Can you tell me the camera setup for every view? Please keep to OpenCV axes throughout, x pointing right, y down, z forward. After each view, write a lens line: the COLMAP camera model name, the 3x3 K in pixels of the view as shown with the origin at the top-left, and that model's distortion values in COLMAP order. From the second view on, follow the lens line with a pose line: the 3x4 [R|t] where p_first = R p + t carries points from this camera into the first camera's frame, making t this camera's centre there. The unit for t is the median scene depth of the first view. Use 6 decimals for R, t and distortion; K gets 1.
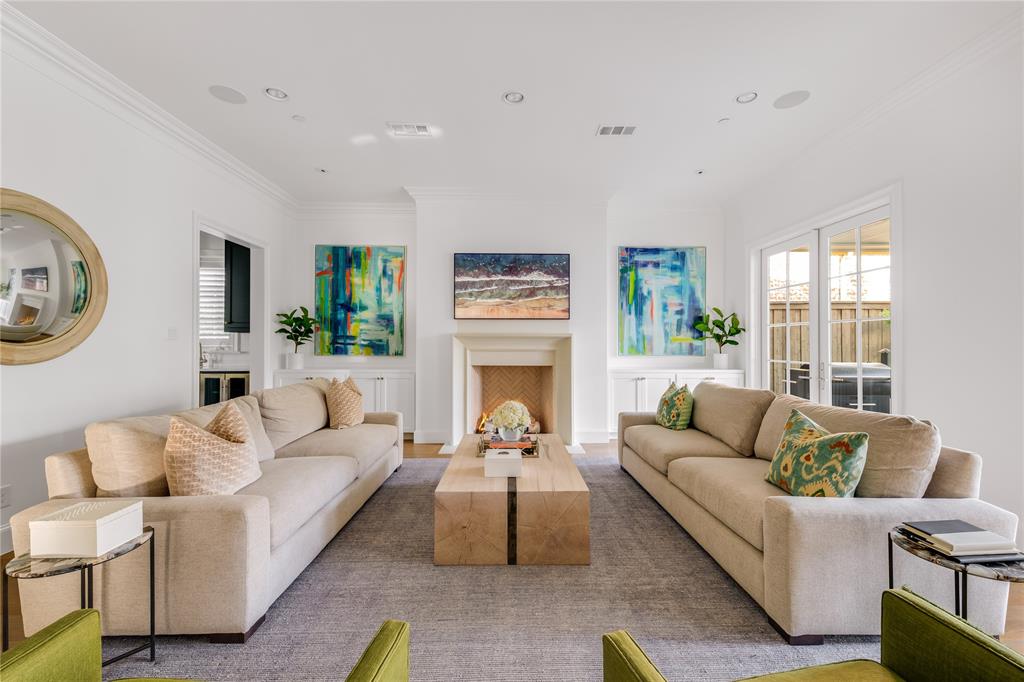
lens RADIAL K [[407.4, 0, 515.7], [0, 407.4, 341.0], [0, 0, 1]] dist [-0.000378, -0.000168]
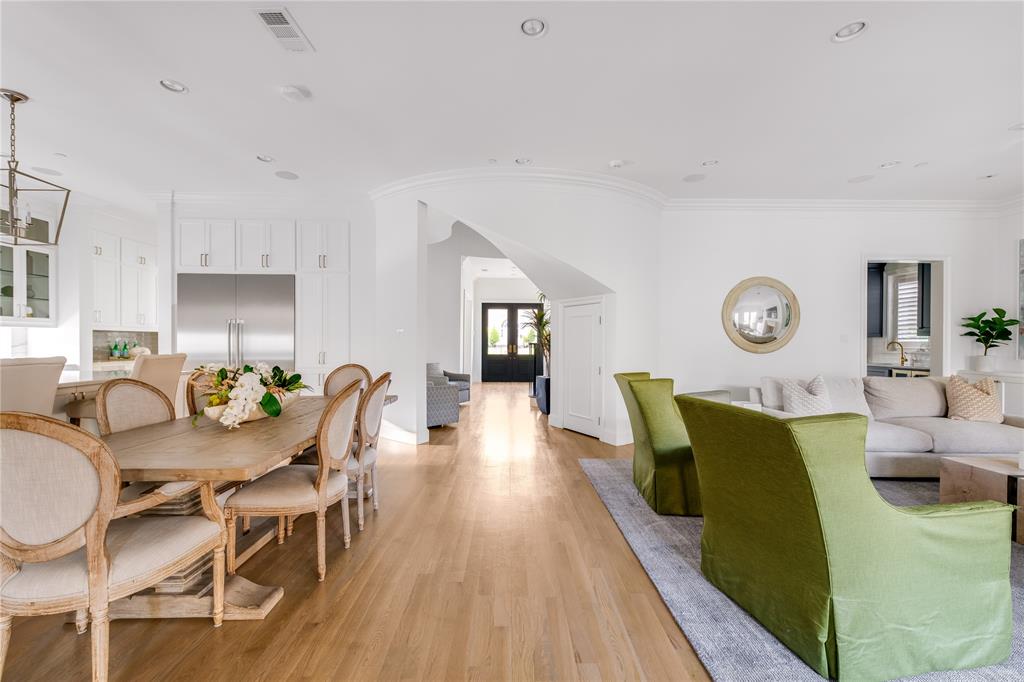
lens RADIAL K [[407.4, 0, 515.7], [0, 407.4, 341.0], [0, 0, 1]] dist [-0.000378, -0.000168]
pose [[-0.002407, -0.002870, -0.999993, 0.500126], [-0.004085, 0.999988, -0.002860, 0.001027], [0.999989, 0.004078, -0.002419, -0.167400]]
